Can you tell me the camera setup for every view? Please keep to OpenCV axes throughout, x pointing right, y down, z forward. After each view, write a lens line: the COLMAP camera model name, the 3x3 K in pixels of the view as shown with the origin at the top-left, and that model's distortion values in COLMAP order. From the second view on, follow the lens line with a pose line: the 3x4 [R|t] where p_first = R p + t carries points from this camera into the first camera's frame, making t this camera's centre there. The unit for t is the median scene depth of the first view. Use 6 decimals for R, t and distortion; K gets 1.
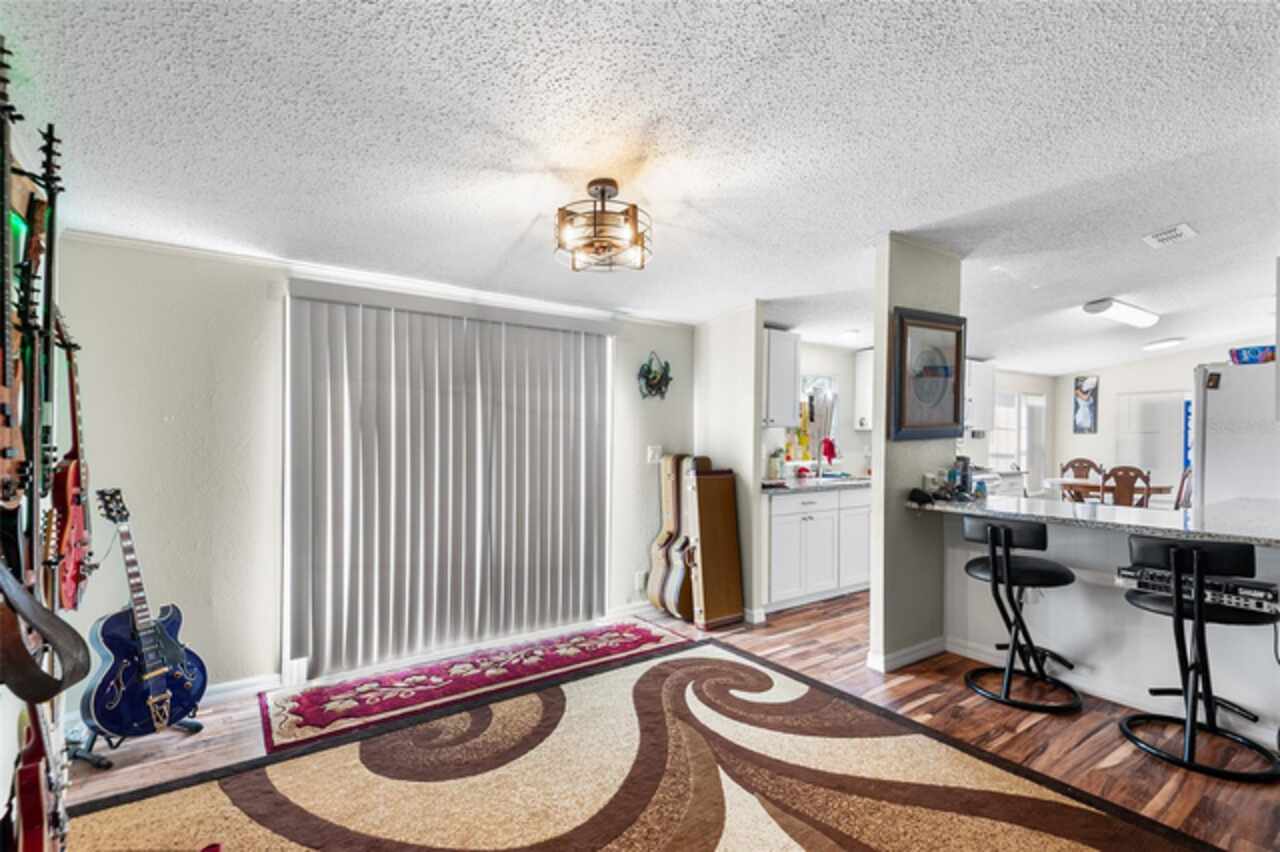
lens RADIAL K [[586.9, 0, 635.1], [0, 586.9, 434.2], [0, 0, 1]] dist [0.027793, -0.018915]
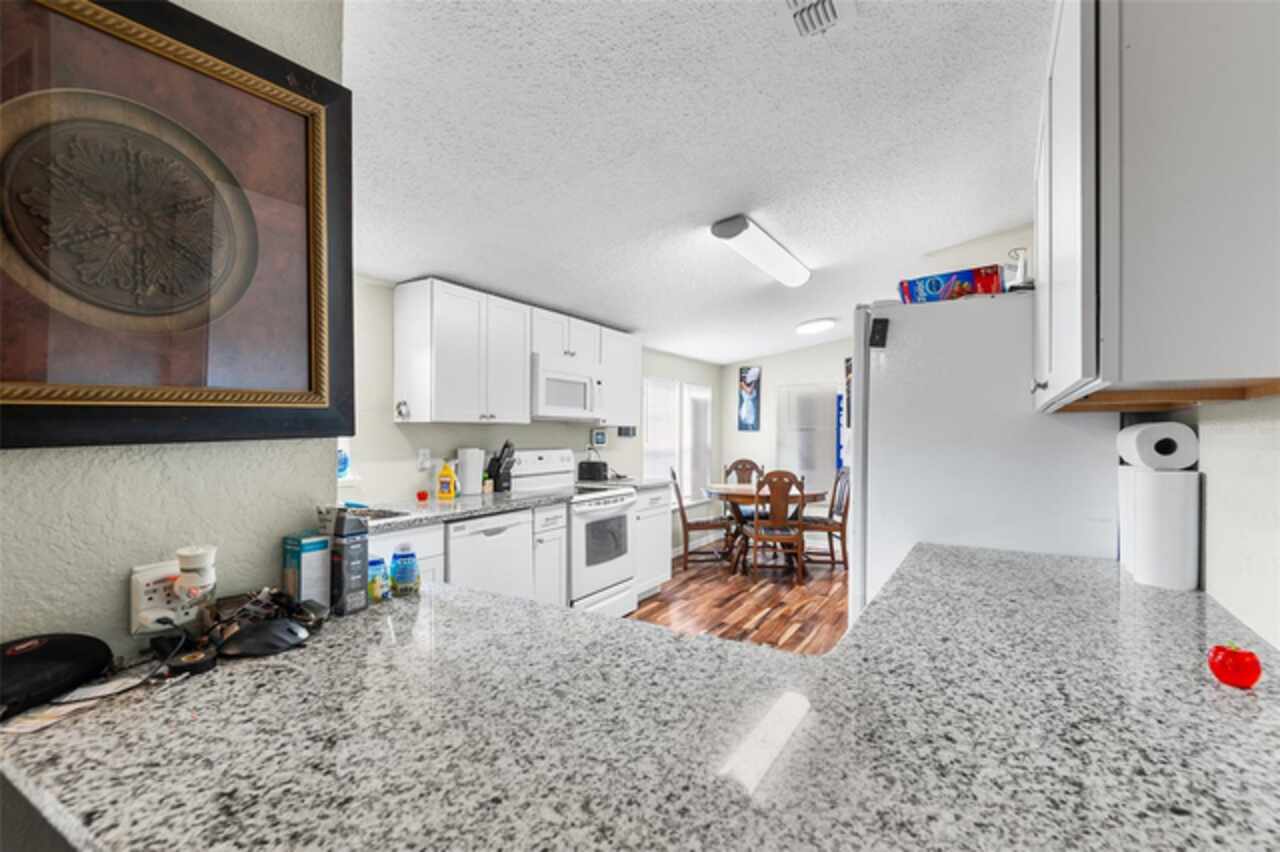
lens RADIAL K [[586.9, 0, 639.1], [0, 586.9, 433.9], [0, 0, 1]] dist [0.027793, -0.018915]
pose [[0.911080, -0.003437, 0.412215, 0.558729], [0.003660, 0.999993, 0.000248, 0.005463], [-0.412214, 0.001282, 0.911086, 0.606112]]
